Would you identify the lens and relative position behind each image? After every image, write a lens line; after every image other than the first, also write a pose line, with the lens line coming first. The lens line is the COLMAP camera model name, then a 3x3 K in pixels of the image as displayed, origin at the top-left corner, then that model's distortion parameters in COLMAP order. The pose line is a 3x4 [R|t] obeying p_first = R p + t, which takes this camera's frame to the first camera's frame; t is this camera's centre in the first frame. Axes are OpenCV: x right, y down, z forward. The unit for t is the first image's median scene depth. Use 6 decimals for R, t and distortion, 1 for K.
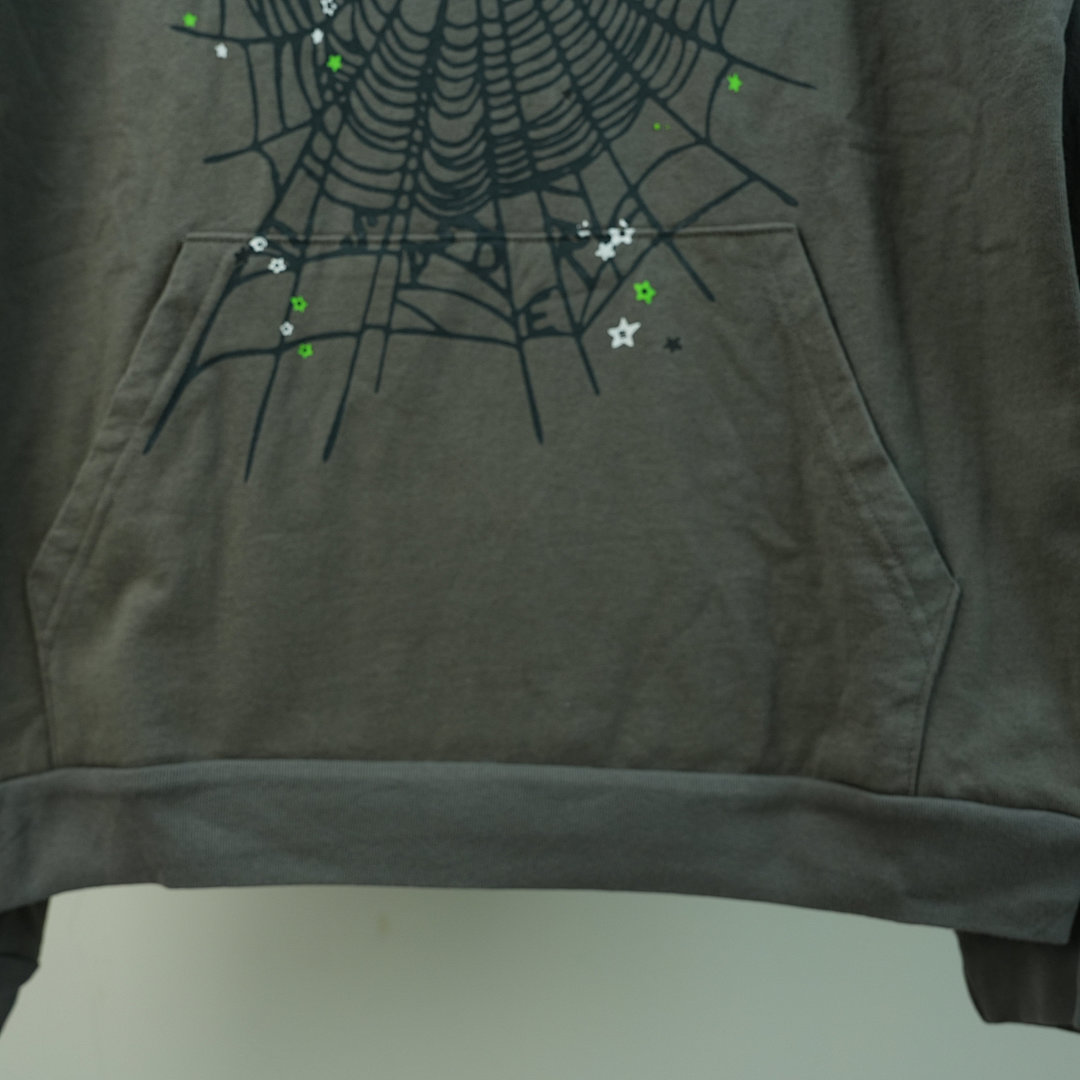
lens RADIAL K [[1271.4, 0, 540.0], [0, 1271.4, 540.0], [0, 0, 1]] dist [-0.013551, 0.006963]
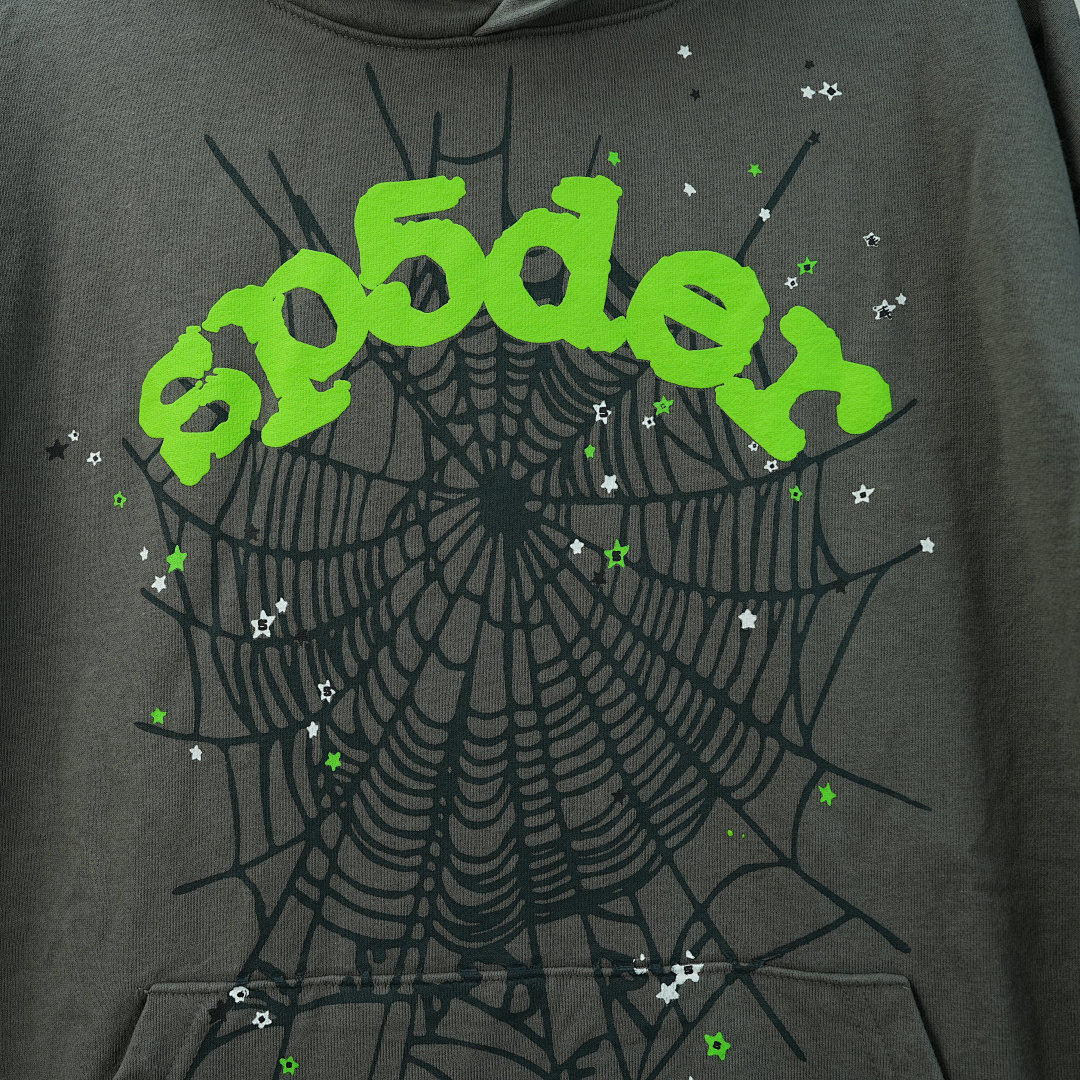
lens RADIAL K [[1267.0, 0, 540.0], [0, 1267.0, 540.0], [0, 0, 1]] dist [-0.014898, 0.015608]
pose [[0.999331, -0.007326, -0.035831, 0.001453], [0.005211, 0.998258, -0.058776, -0.469909], [0.036199, 0.058550, 0.997628, 0.182432]]
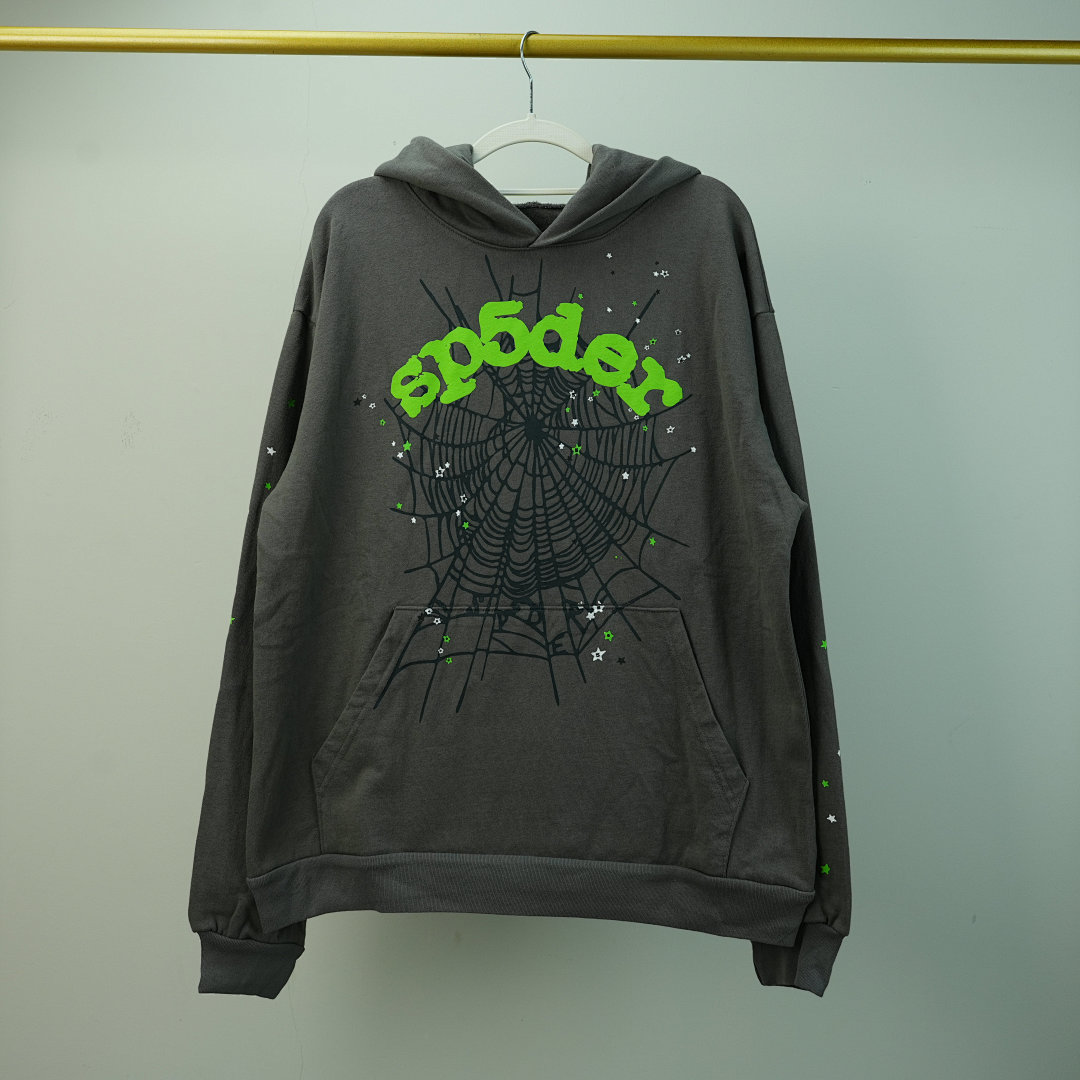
lens RADIAL K [[1271.4, 0, 540.0], [0, 1271.4, 540.0], [0, 0, 1]] dist [-0.013551, 0.006963]
pose [[0.999693, 0.023803, 0.006830, -0.051175], [-0.023667, 0.999532, -0.019358, -0.313242], [-0.007288, 0.019191, 0.999789, -1.137380]]
